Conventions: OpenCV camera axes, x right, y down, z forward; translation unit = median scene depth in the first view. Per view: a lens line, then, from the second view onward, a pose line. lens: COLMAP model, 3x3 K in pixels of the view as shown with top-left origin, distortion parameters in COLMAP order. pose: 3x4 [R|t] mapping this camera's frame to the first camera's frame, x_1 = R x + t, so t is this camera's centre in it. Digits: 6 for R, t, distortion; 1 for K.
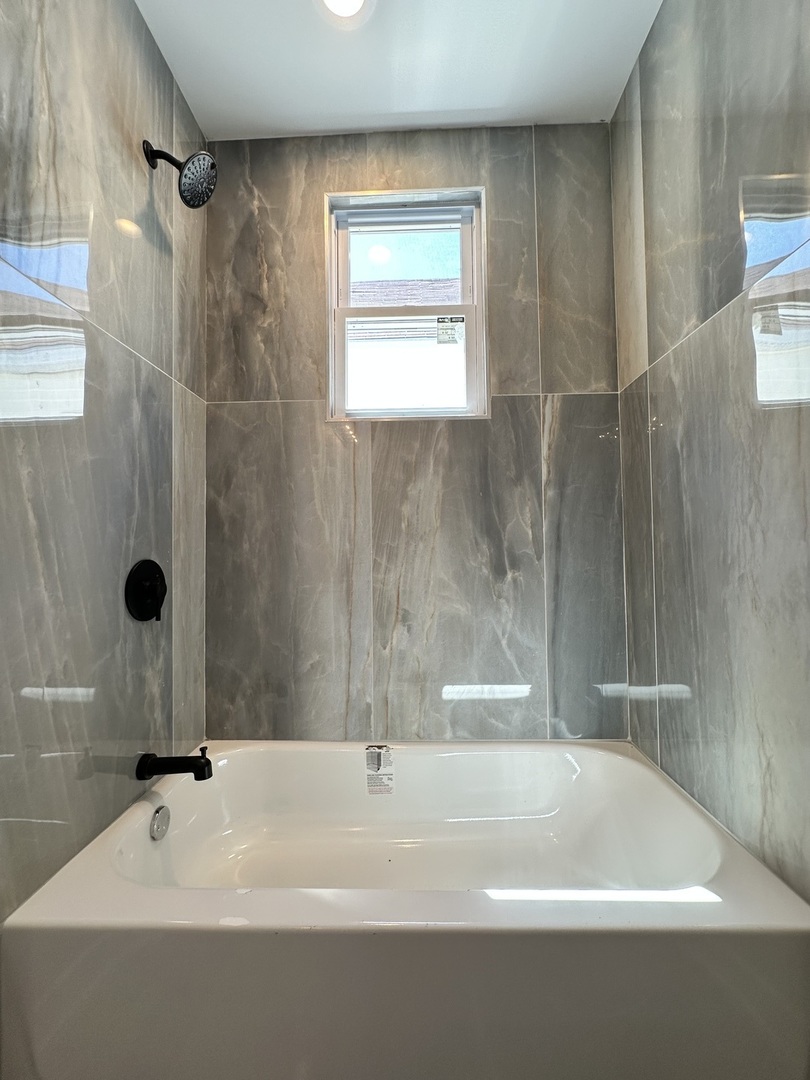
lens RADIAL K [[429.3, 0, 408.3], [0, 429.3, 539.2], [0, 0, 1]] dist [-0.003217, -0.000292]
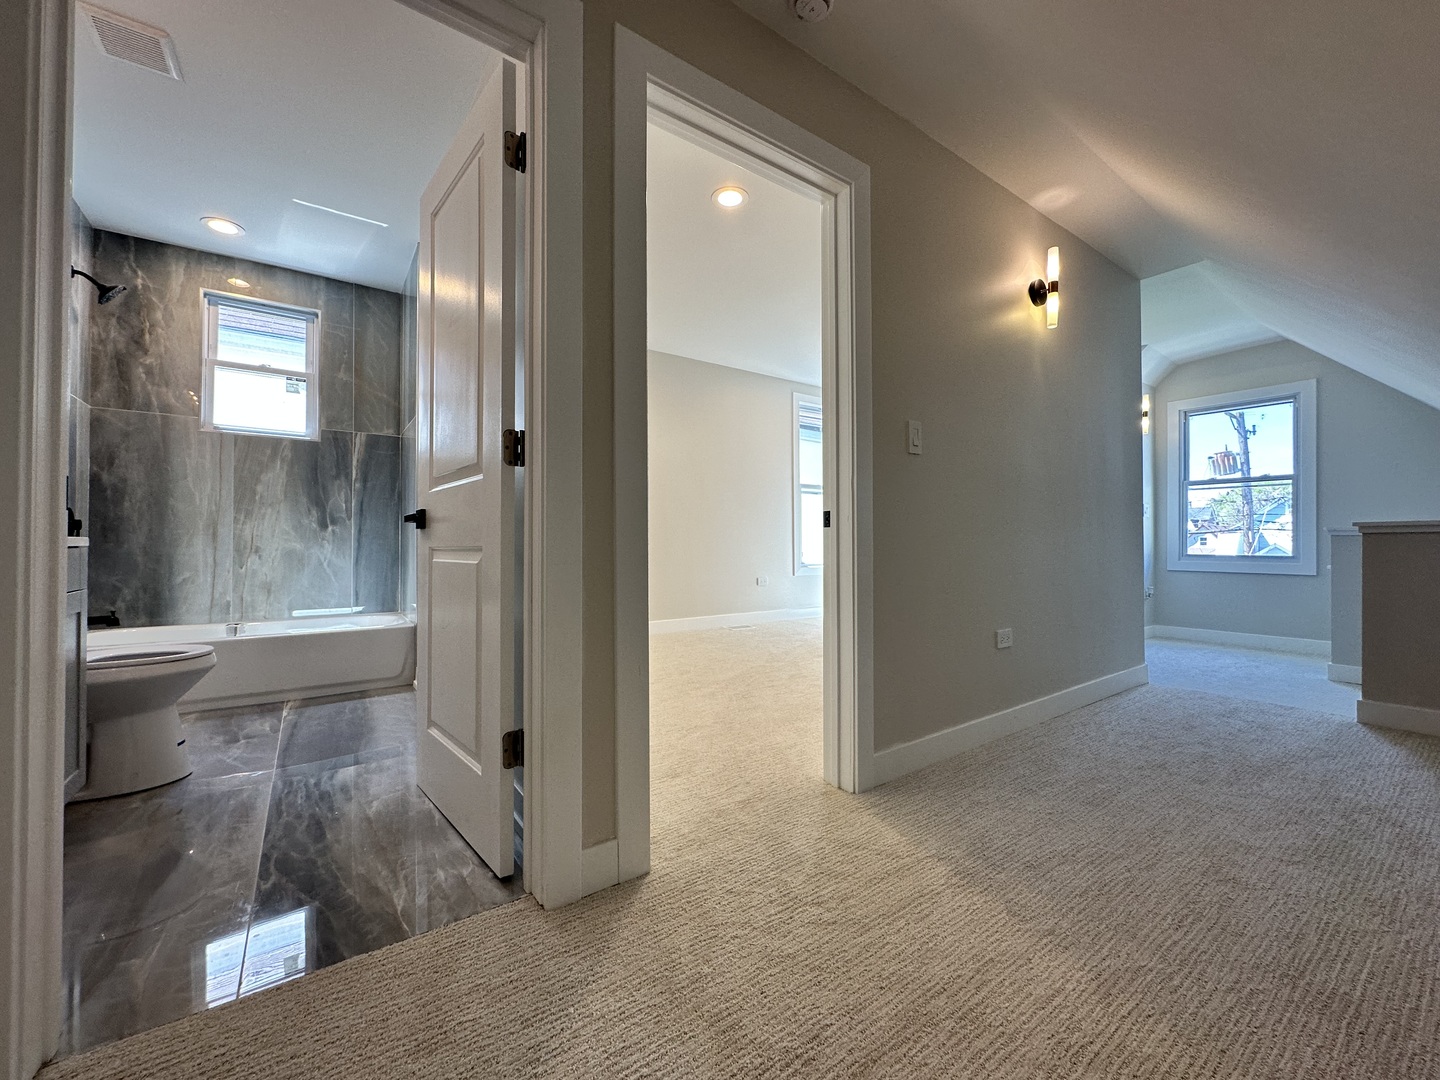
lens RADIAL K [[572.4, 0, 718.7], [0, 572.4, 537.6], [0, 0, 1]] dist [-0.003217, -0.000292]
pose [[0.791284, 0.020270, 0.611113, 0.055906], [-0.028796, 0.999577, 0.004132, 0.065319], [-0.610771, -0.020867, 0.791533, -1.934401]]
